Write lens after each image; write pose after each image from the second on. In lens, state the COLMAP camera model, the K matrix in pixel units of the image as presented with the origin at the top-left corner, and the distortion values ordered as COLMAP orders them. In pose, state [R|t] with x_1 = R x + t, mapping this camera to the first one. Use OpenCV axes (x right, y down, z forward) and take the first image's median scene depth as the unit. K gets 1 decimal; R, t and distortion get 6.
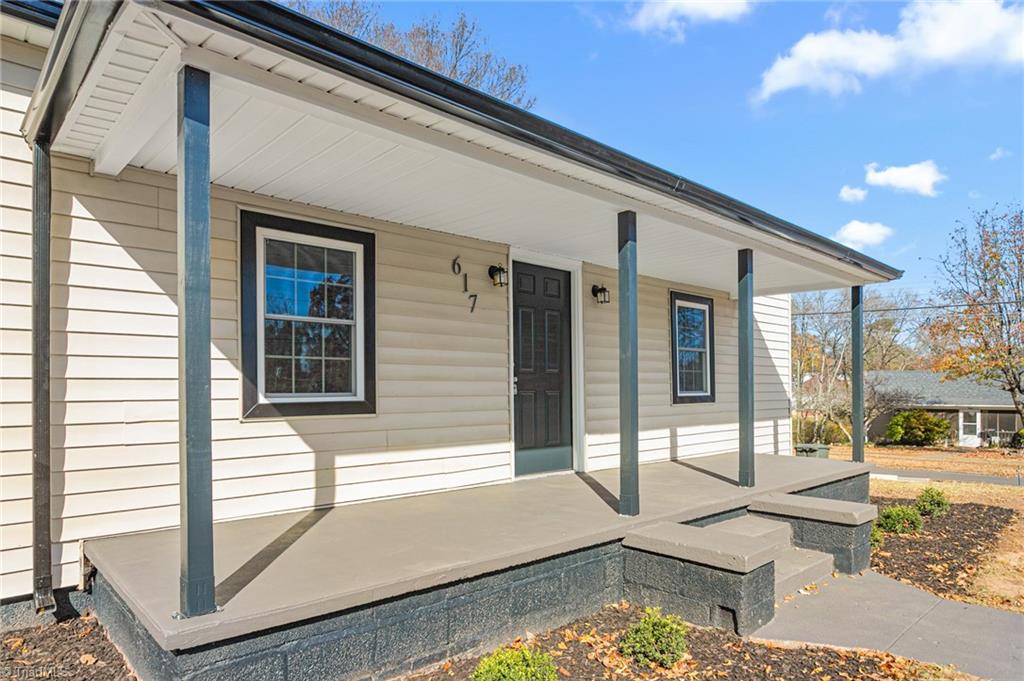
lens RADIAL K [[629.8, 0, 509.6], [0, 629.8, 381.4], [0, 0, 1]] dist [-0.000330, 0.000694]
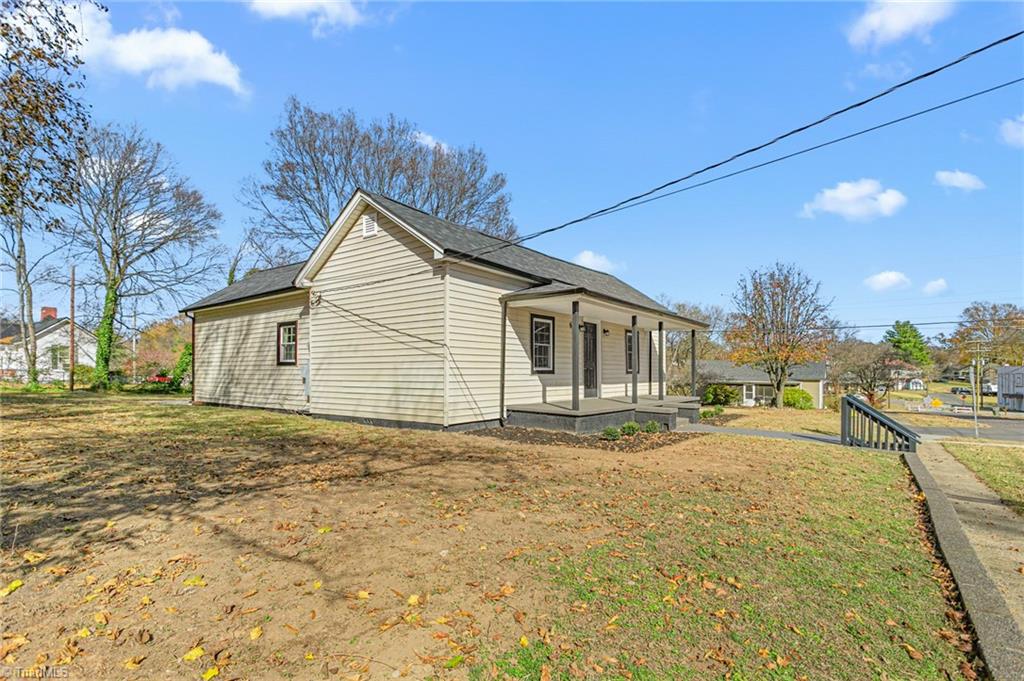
lens RADIAL K [[482.5, 0, 518.1], [0, 482.5, 357.9], [0, 0, 1]] dist [-0.002446, 0.002296]
pose [[0.985157, 0.012365, 0.171207, -0.662074], [-0.009943, 0.999838, -0.014998, 0.006566], [-0.171365, 0.013073, 0.985121, -1.101903]]
